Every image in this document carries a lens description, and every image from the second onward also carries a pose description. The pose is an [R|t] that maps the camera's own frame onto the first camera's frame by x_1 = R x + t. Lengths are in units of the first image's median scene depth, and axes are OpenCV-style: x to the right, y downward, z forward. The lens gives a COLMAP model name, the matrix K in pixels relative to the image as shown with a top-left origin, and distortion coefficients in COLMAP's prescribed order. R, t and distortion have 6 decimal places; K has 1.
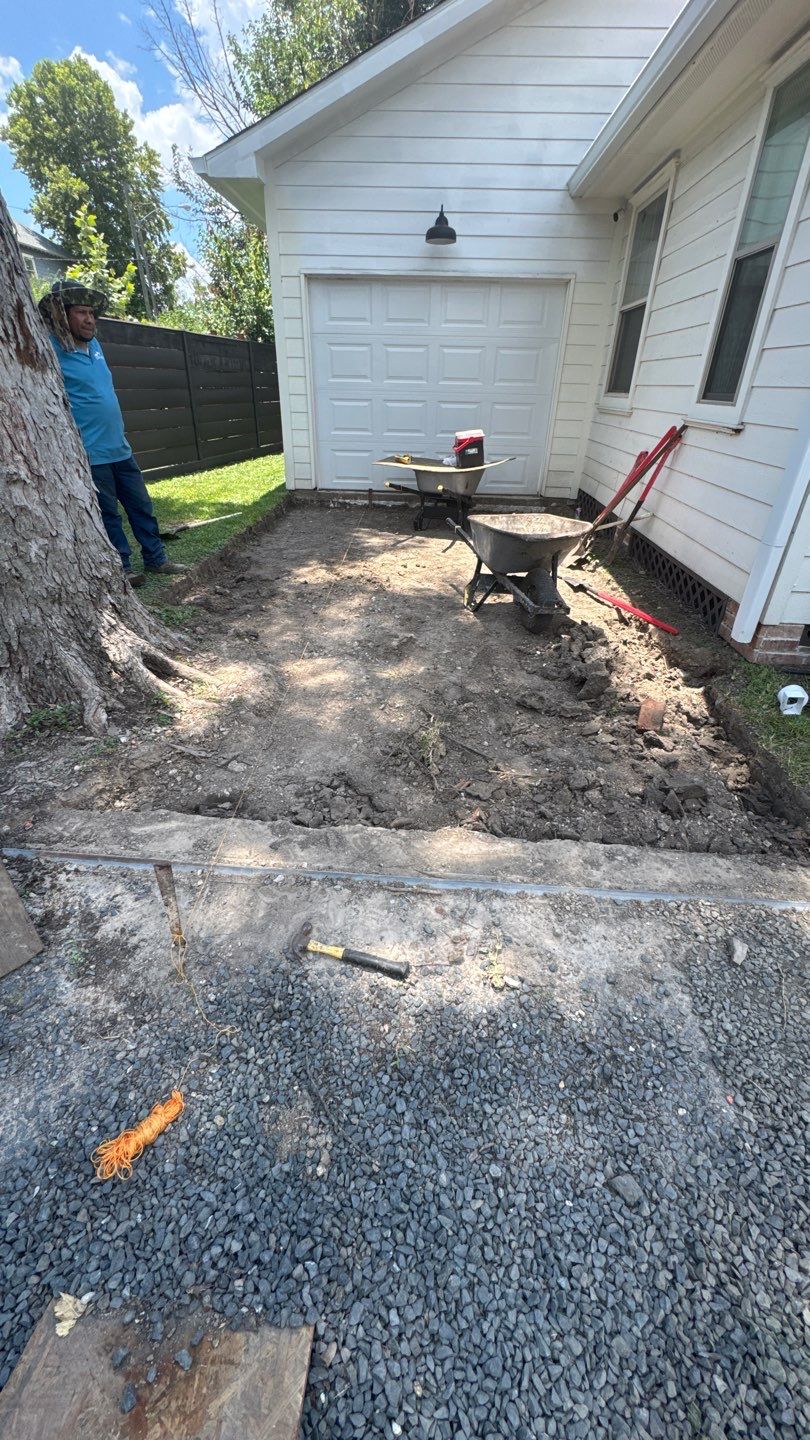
lens RADIAL K [[573.2, 0, 405.9], [0, 573.2, 720.7], [0, 0, 1]] dist [-0.004836, 0.000797]
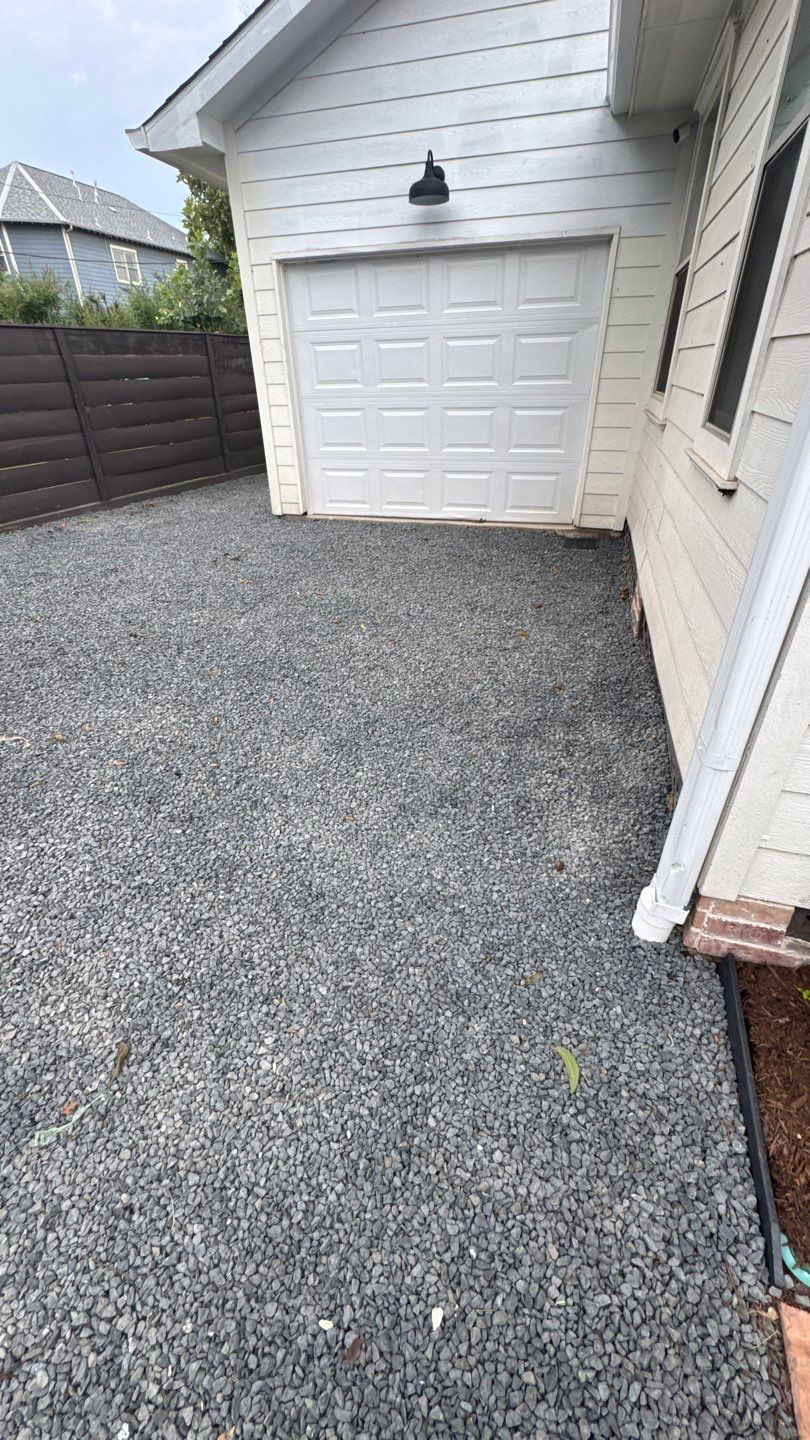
lens RADIAL K [[573.2, 0, 405.3], [0, 573.2, 719.7], [0, 0, 1]] dist [-0.004836, 0.000797]
pose [[0.972268, 0.085814, -0.217556, 0.268629], [-0.081238, 0.996246, 0.029908, -0.182345], [0.219306, -0.011405, 0.975589, 0.259884]]
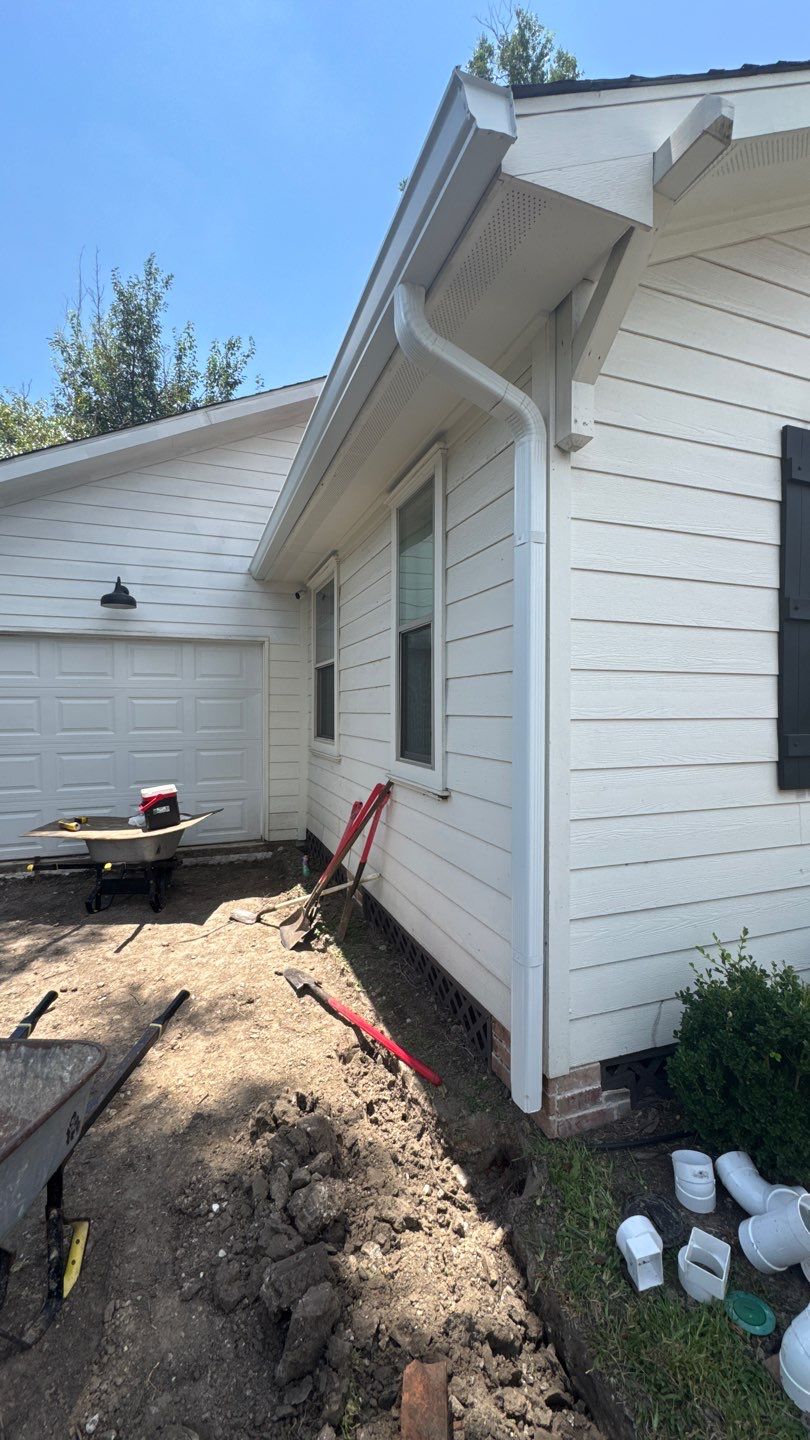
lens RADIAL K [[573.2, 0, 406.8], [0, 573.2, 716.4], [0, 0, 1]] dist [-0.004836, 0.000797]
pose [[0.919541, -0.028957, 0.391925, 0.130167], [0.219050, 0.865760, -0.449973, -0.155495], [-0.326284, 0.499620, 0.802445, 0.181608]]
